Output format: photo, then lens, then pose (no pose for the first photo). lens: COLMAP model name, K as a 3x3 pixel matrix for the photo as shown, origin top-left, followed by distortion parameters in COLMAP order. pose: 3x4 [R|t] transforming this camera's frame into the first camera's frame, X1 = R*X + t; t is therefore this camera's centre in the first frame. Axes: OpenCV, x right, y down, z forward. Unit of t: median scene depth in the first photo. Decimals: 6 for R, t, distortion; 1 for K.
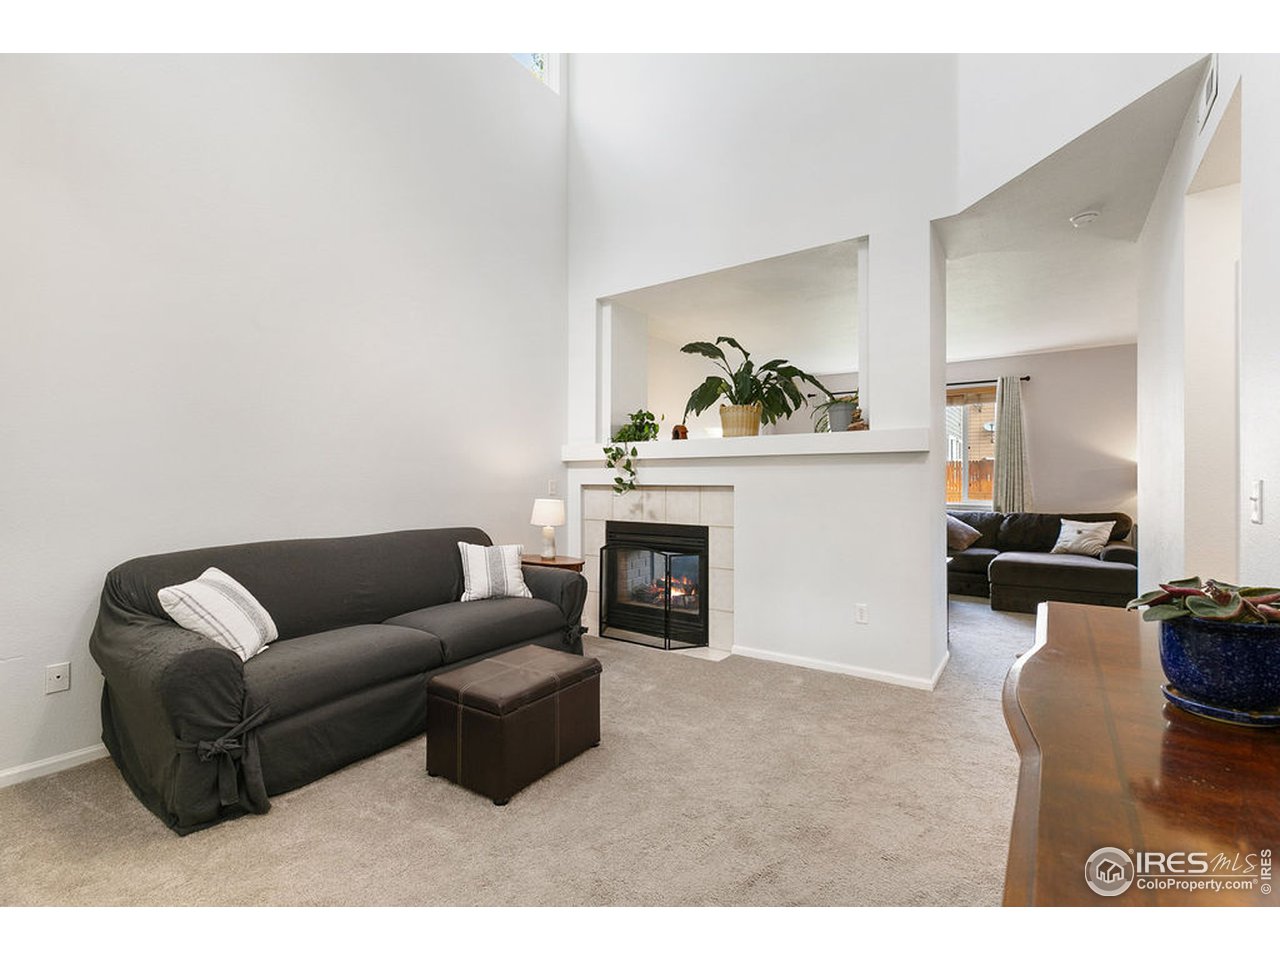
lens RADIAL K [[575.6, 0, 643.9], [0, 575.6, 477.2], [0, 0, 1]] dist [0.008104, 0.000006]
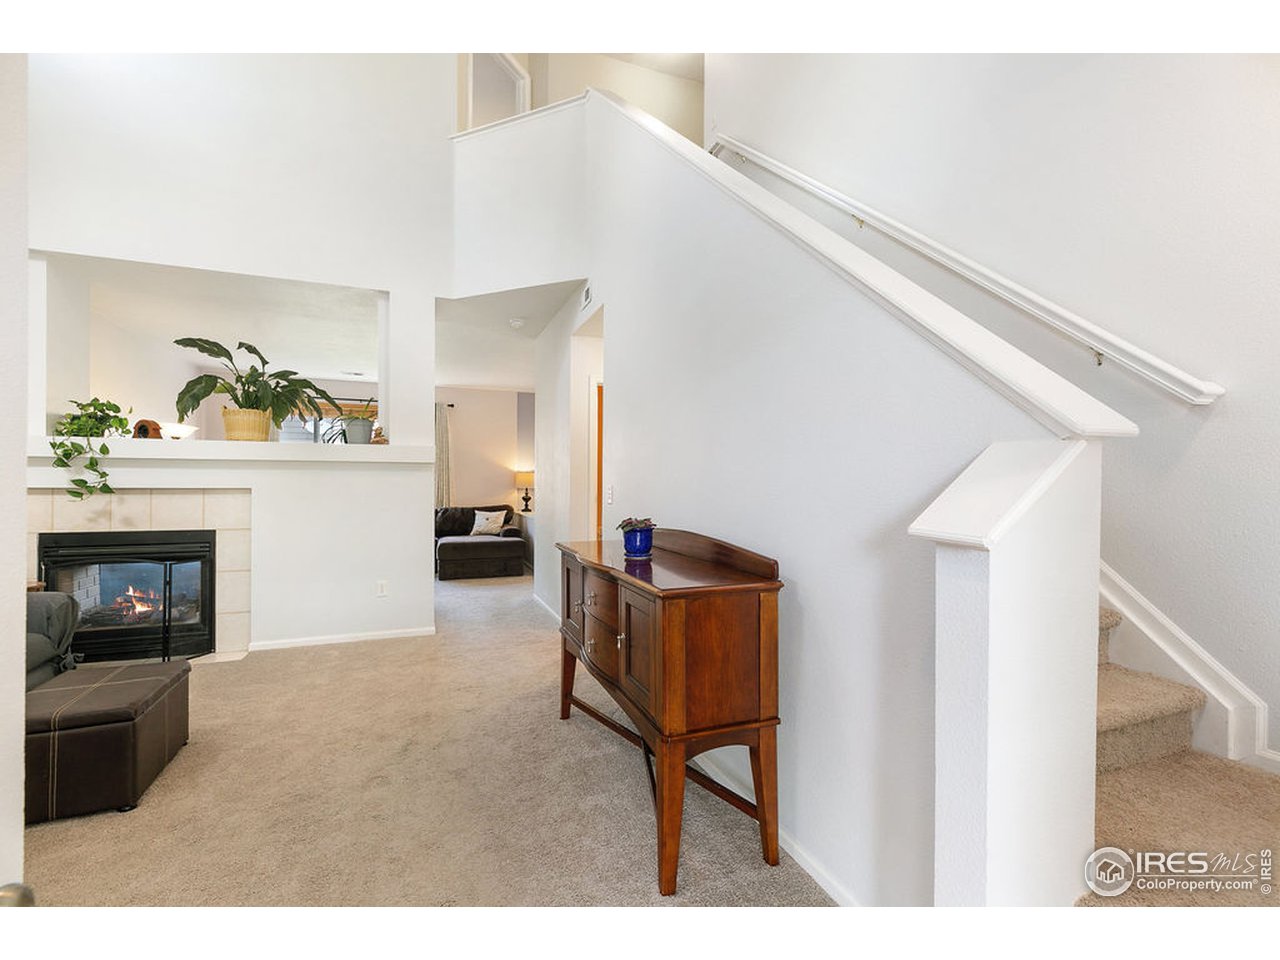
lens RADIAL K [[575.6, 0, 643.9], [0, 575.6, 477.2], [0, 0, 1]] dist [0.008104, 0.000006]
pose [[0.551466, 0.010647, 0.834129, -0.294768], [-0.010866, 0.999925, -0.005580, -0.006630], [-0.834126, -0.005986, 0.551541, -0.144300]]
